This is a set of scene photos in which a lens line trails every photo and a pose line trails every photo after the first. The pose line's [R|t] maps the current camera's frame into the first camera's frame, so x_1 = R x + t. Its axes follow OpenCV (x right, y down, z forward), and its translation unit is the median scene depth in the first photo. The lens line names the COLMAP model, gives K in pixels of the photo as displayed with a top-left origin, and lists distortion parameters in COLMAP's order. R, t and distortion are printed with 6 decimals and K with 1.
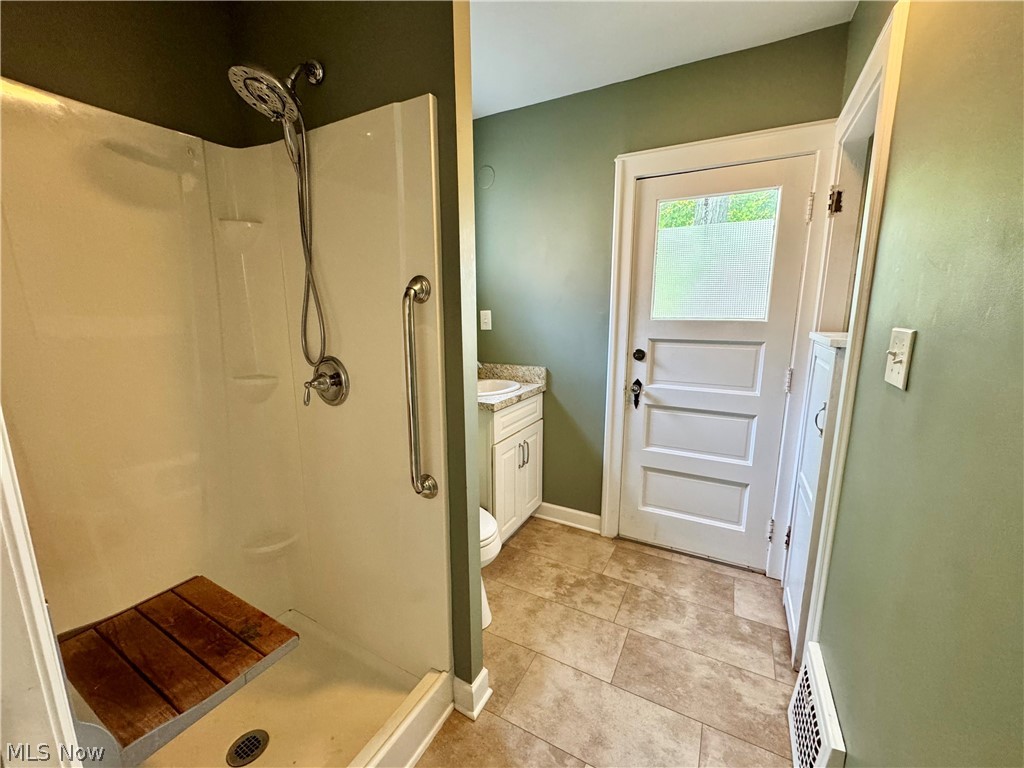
lens RADIAL K [[410.3, 0, 513.1], [0, 410.3, 383.9], [0, 0, 1]] dist [-0.003744, 0.001177]
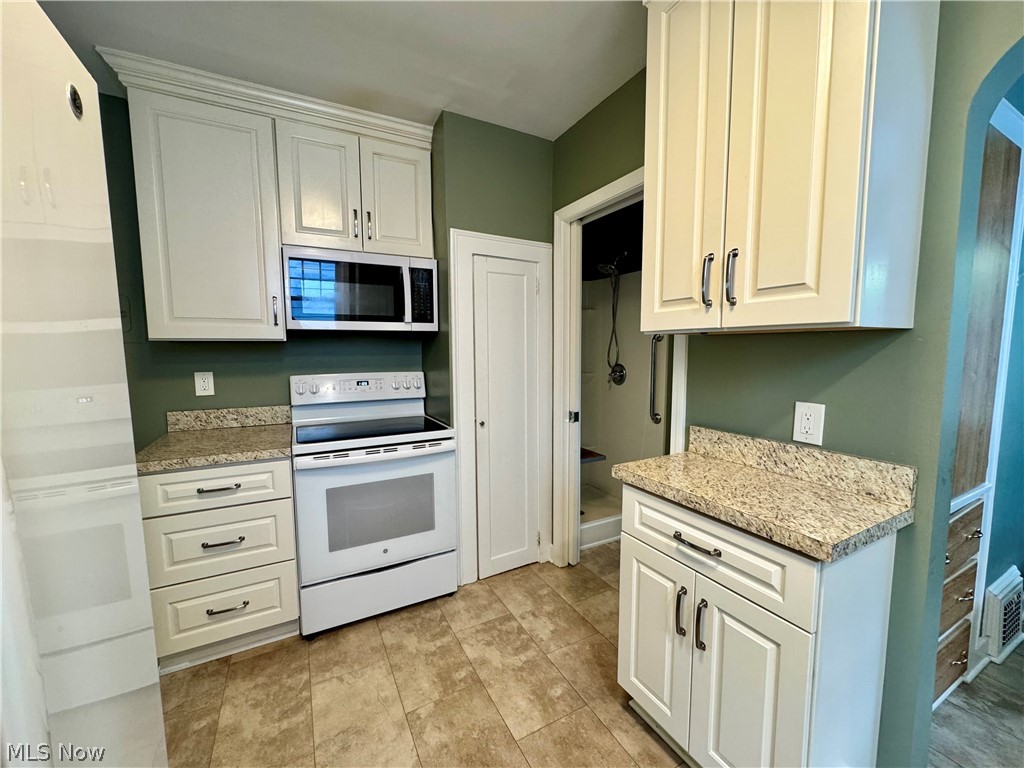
lens RADIAL K [[410.3, 0, 511.0], [0, 410.3, 385.6], [0, 0, 1]] dist [-0.003744, 0.001177]
pose [[0.832743, 0.051473, -0.551261, 0.329221], [-0.098458, 0.993567, -0.055959, 0.237744], [0.544834, 0.100876, 0.832454, -1.233930]]
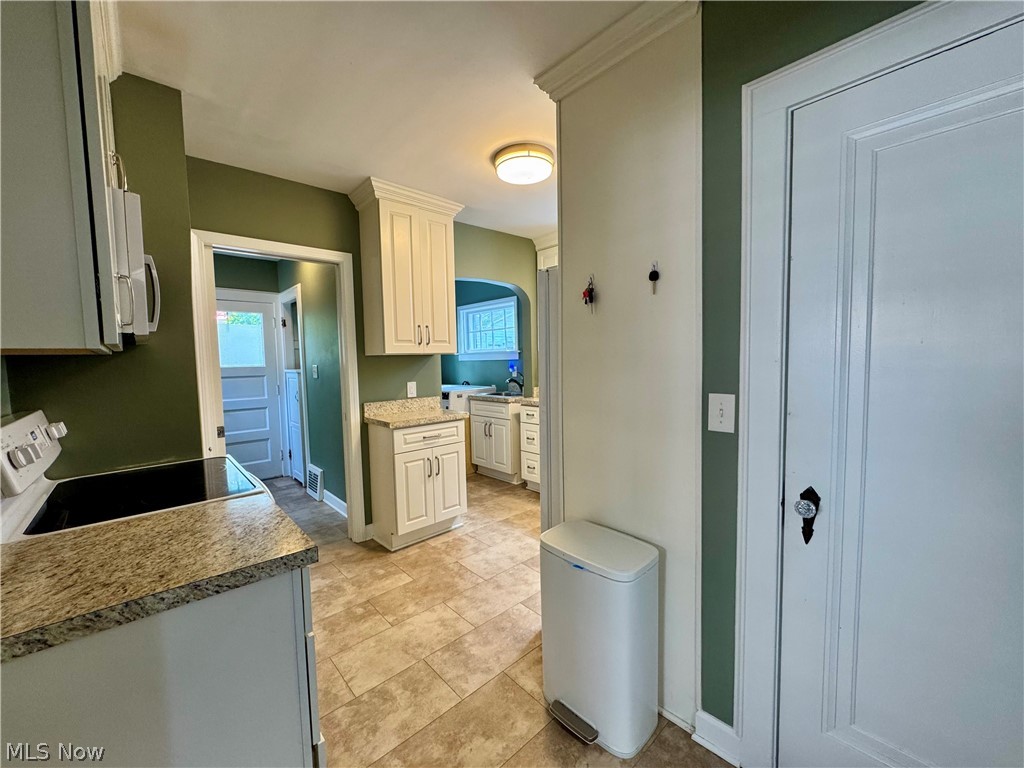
lens RADIAL K [[410.3, 0, 513.3], [0, 410.3, 383.8], [0, 0, 1]] dist [-0.003744, 0.001177]
pose [[0.322840, -0.063531, 0.944319, -1.520622], [0.187748, 0.982215, 0.001894, 0.274658], [-0.927645, 0.176683, 0.329026, -1.437145]]
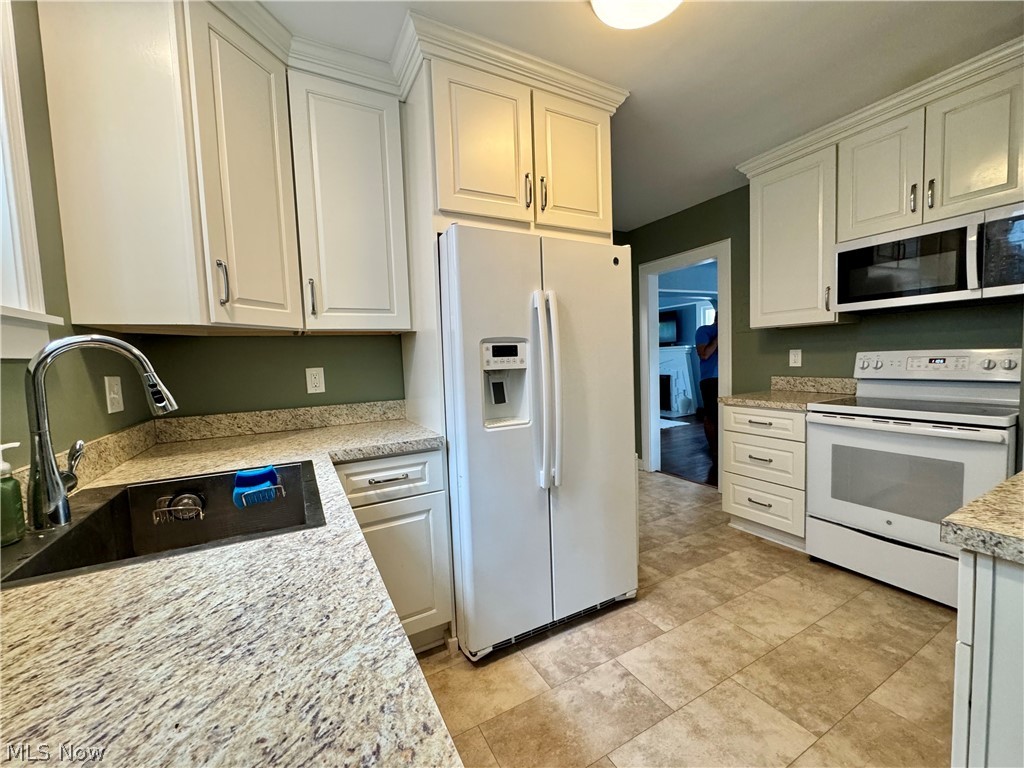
lens RADIAL K [[410.3, 0, 511.4], [0, 410.3, 385.3], [0, 0, 1]] dist [-0.003744, 0.001177]
pose [[-0.548918, 0.082489, -0.831796, 1.059464], [-0.110268, 0.979276, 0.169883, 0.200809], [0.828571, 0.184972, -0.528446, -0.694042]]
